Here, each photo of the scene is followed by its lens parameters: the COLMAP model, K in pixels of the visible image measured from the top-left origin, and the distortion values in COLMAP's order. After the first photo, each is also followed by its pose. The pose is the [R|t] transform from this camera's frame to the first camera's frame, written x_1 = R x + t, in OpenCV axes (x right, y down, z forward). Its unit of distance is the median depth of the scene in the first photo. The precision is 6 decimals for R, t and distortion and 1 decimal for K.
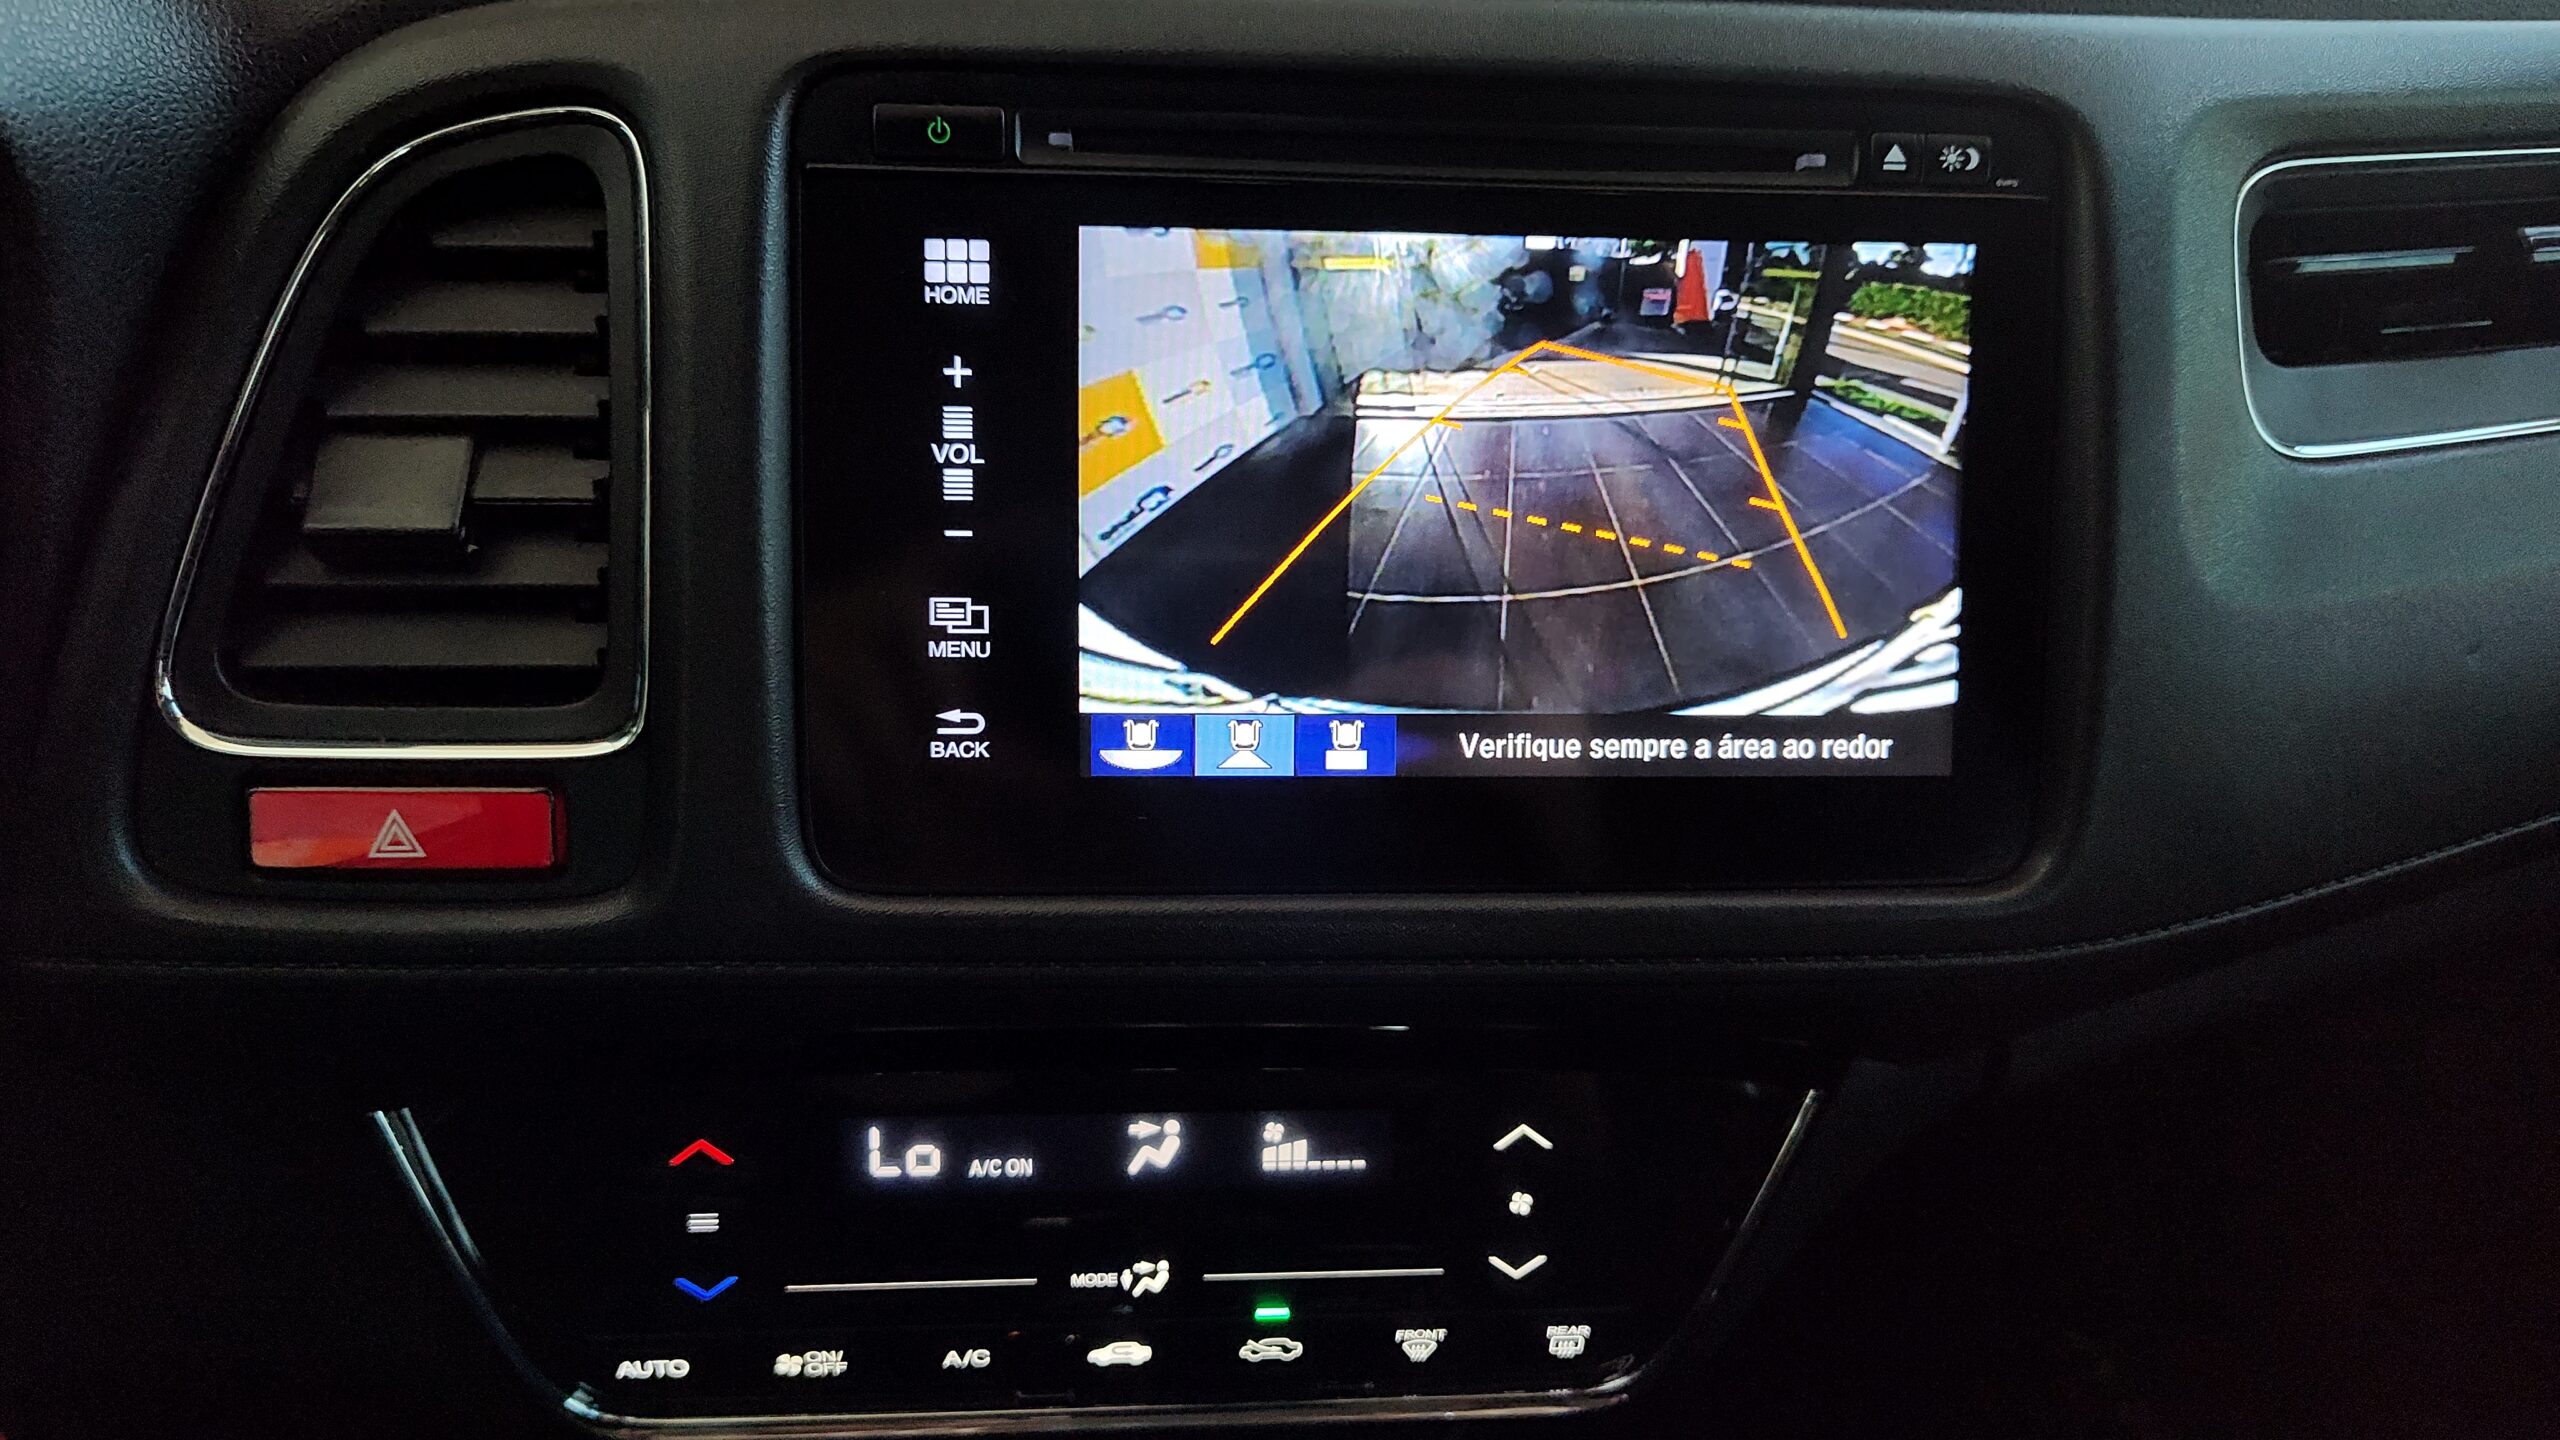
lens RADIAL K [[1786.2, 0, 1268.8], [0, 1786.2, 733.1], [0, 0, 1]] dist [0.028219, -0.036977]
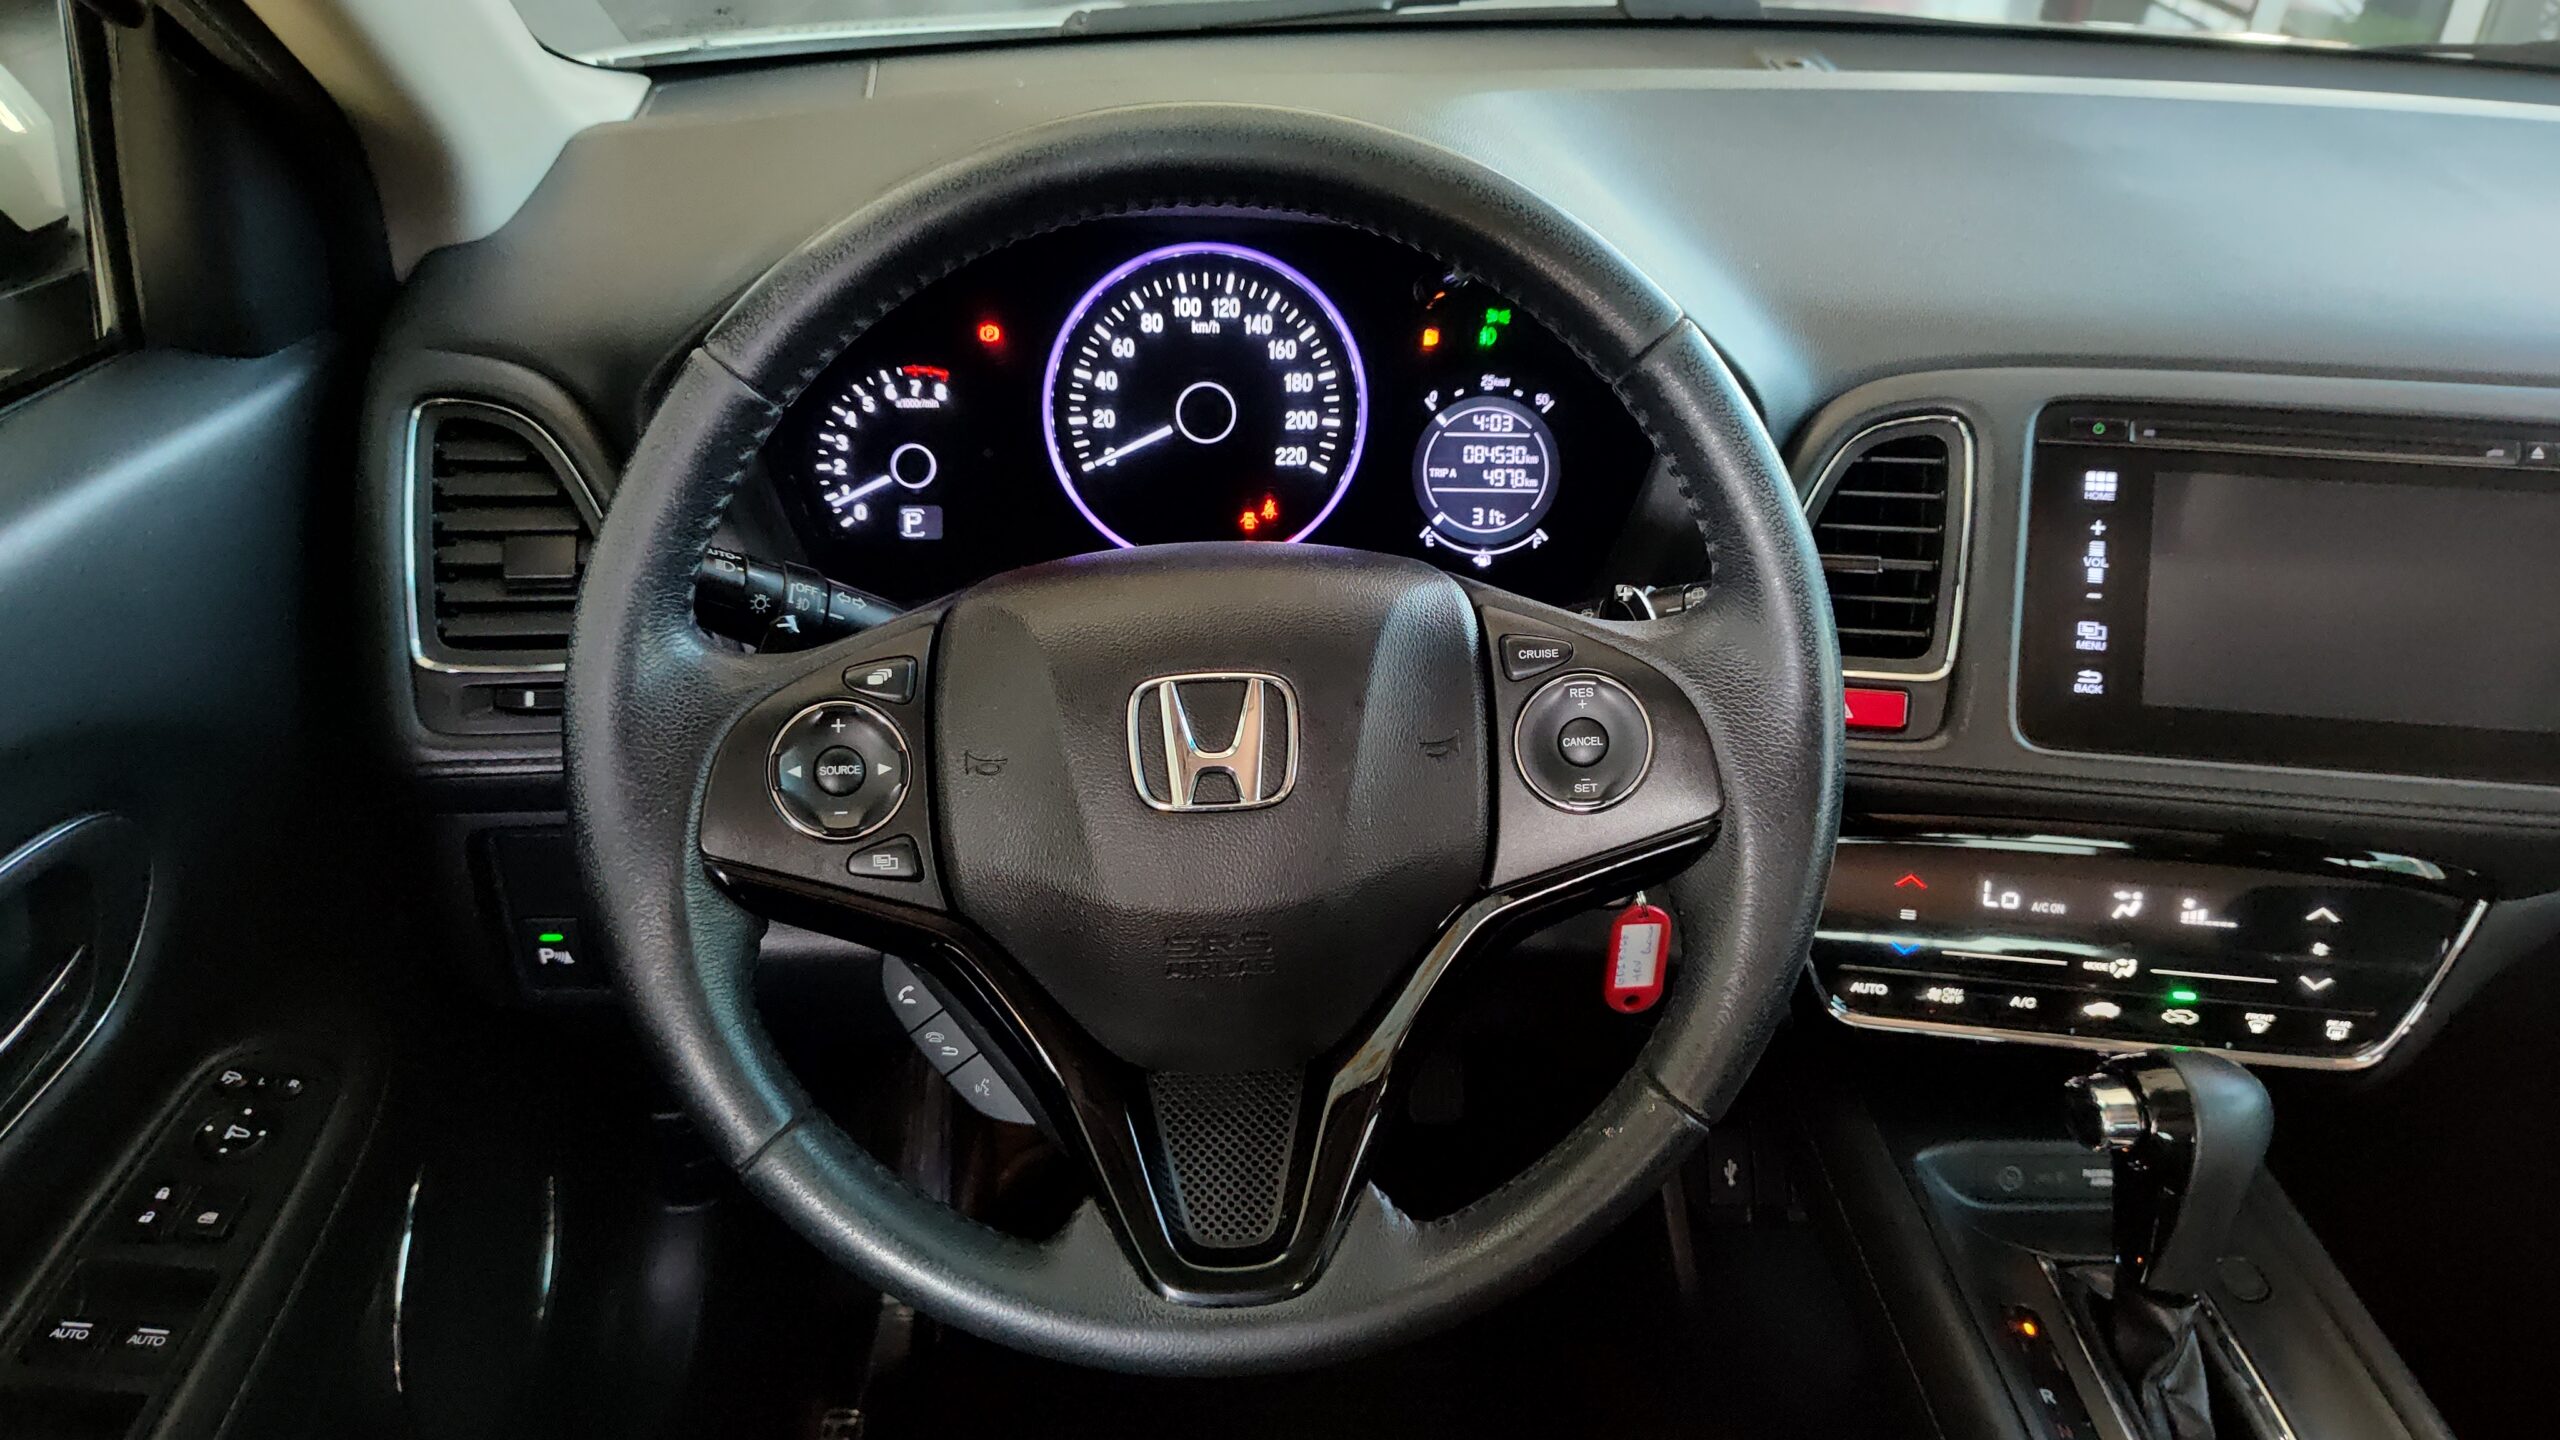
lens RADIAL K [[1786.2, 0, 1268.8], [0, 1786.2, 733.1], [0, 0, 1]] dist [0.028219, -0.036977]
pose [[0.977350, 0.062278, -0.202257, -0.704483], [-0.088073, 0.988720, -0.121147, 0.421154], [0.192430, 0.136217, 0.971810, -1.380178]]
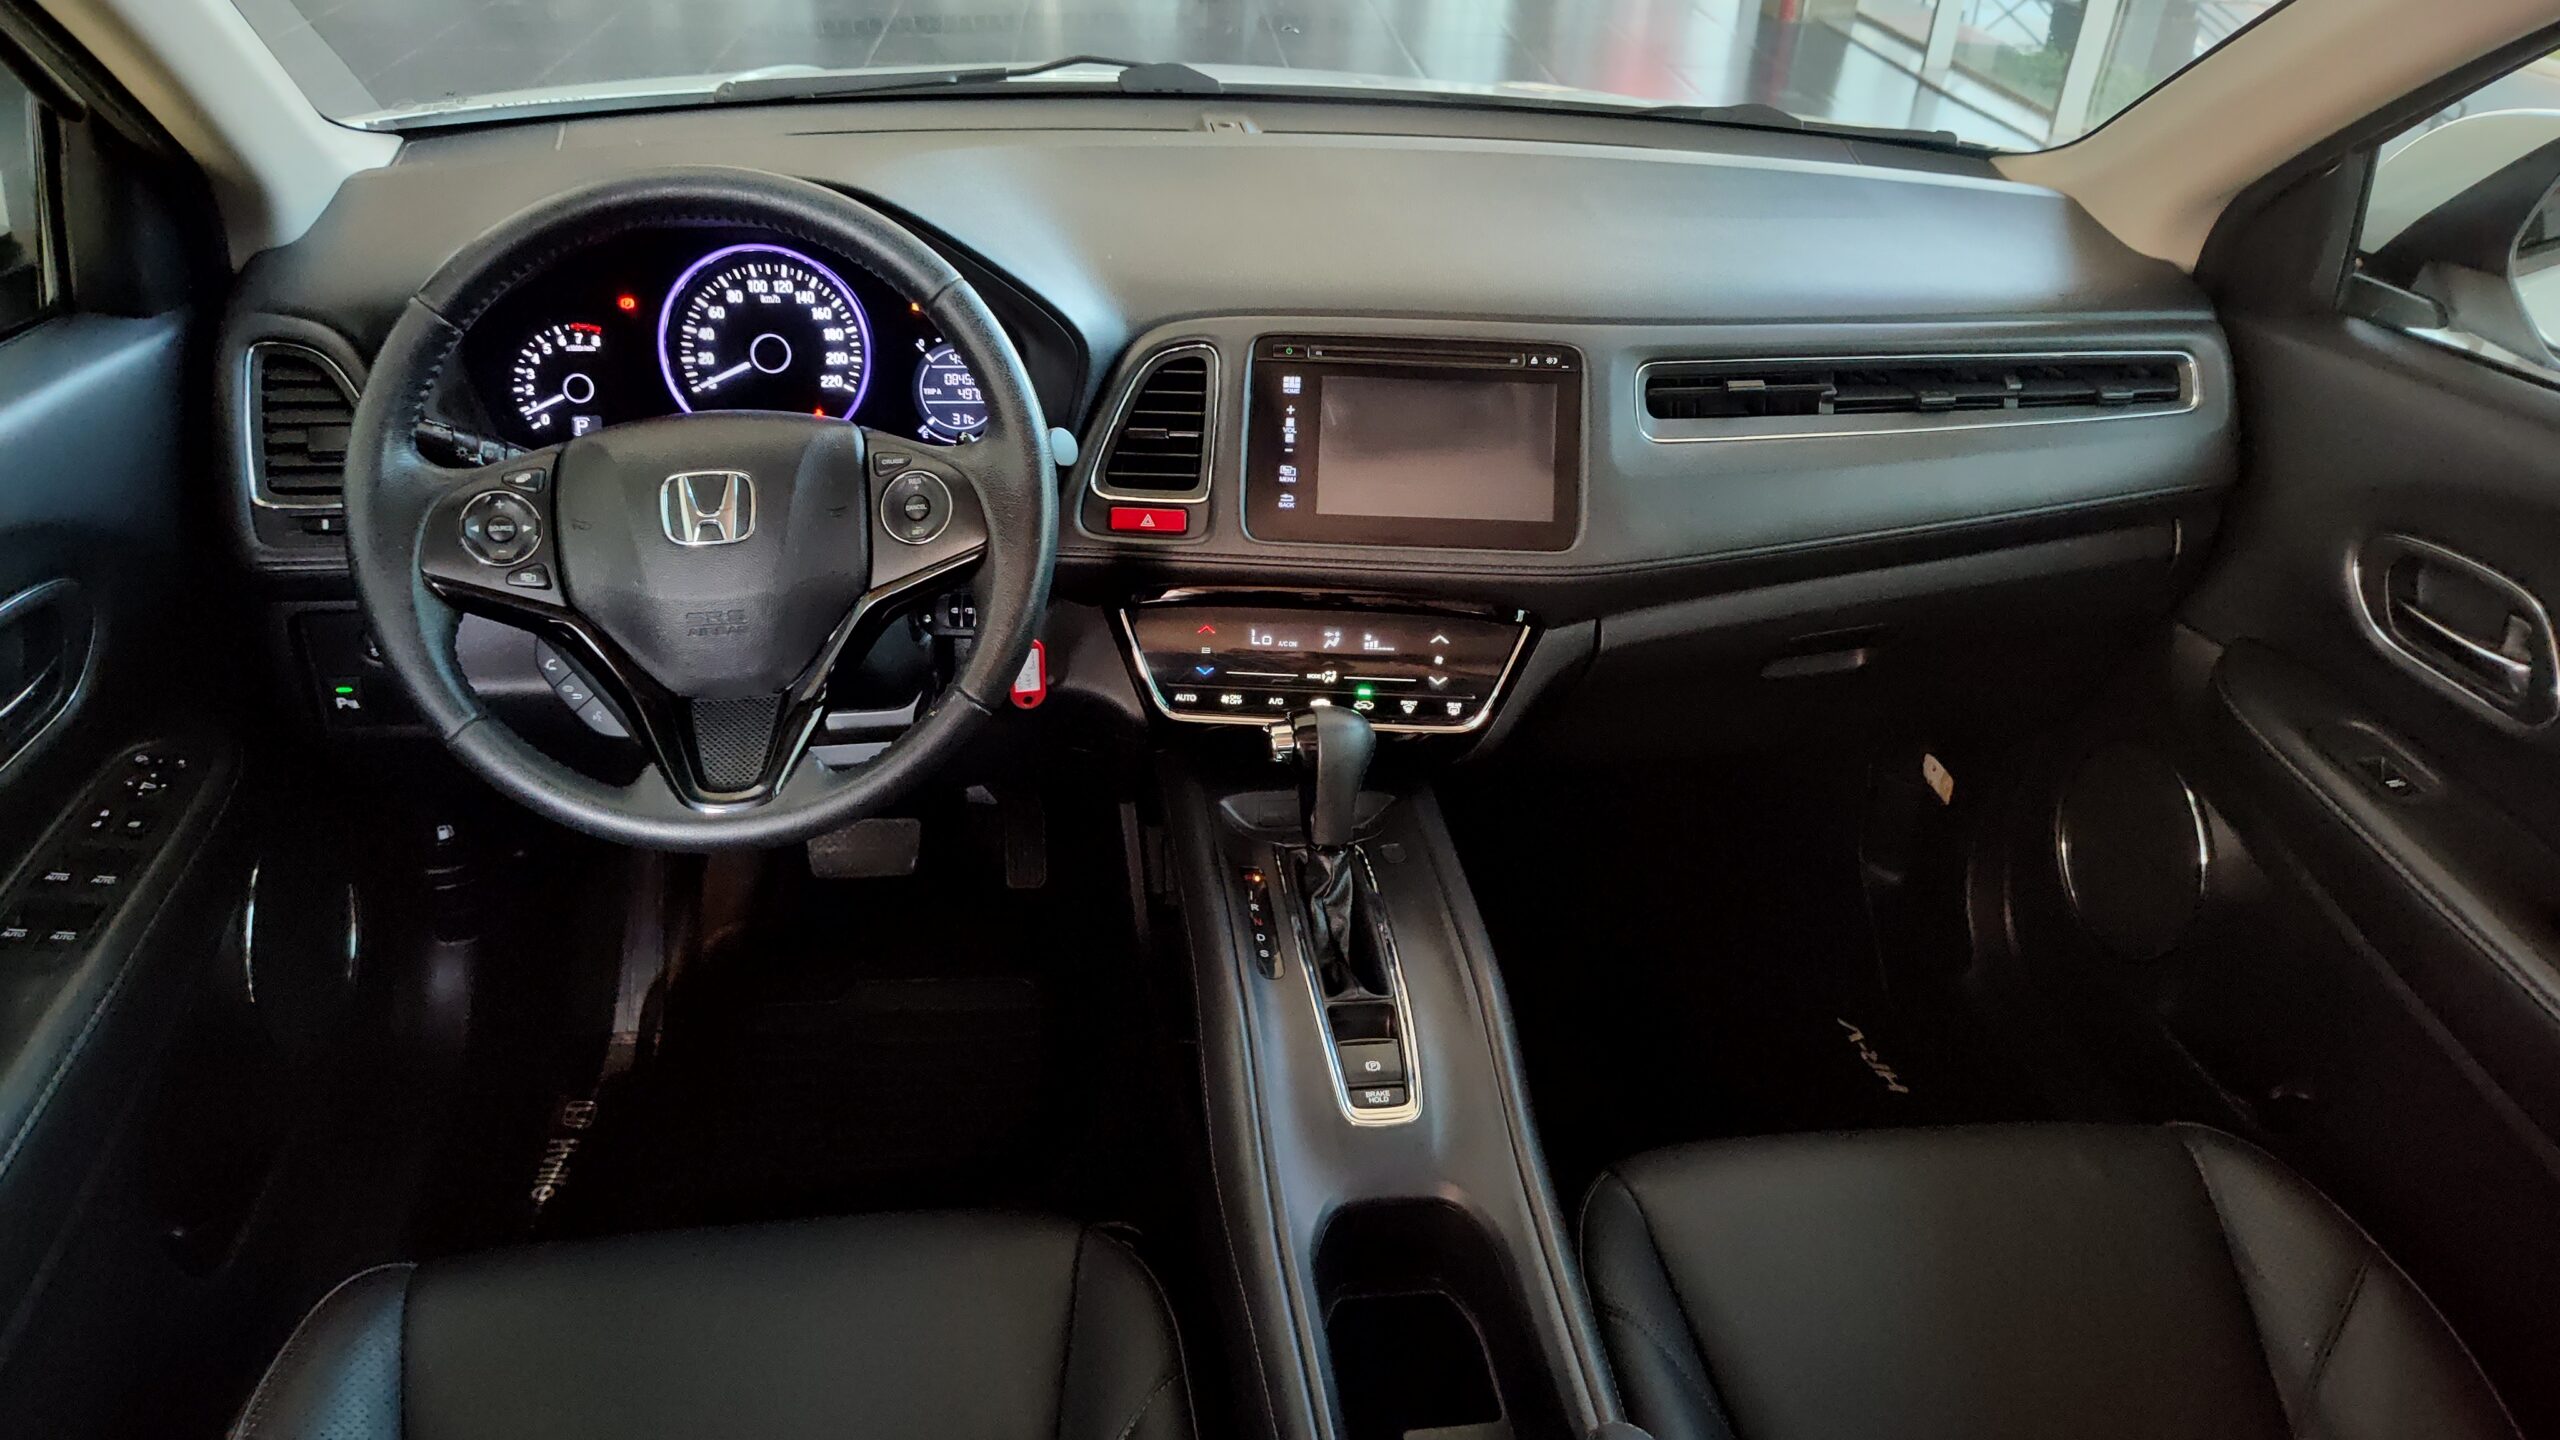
lens RADIAL K [[1786.2, 0, 1268.8], [0, 1786.2, 733.1], [0, 0, 1]] dist [0.028219, -0.036977]
pose [[0.992755, 0.030479, -0.116227, 0.246268], [-0.046444, 0.989449, -0.137232, 0.999228], [0.110818, 0.141636, 0.983696, -2.662095]]
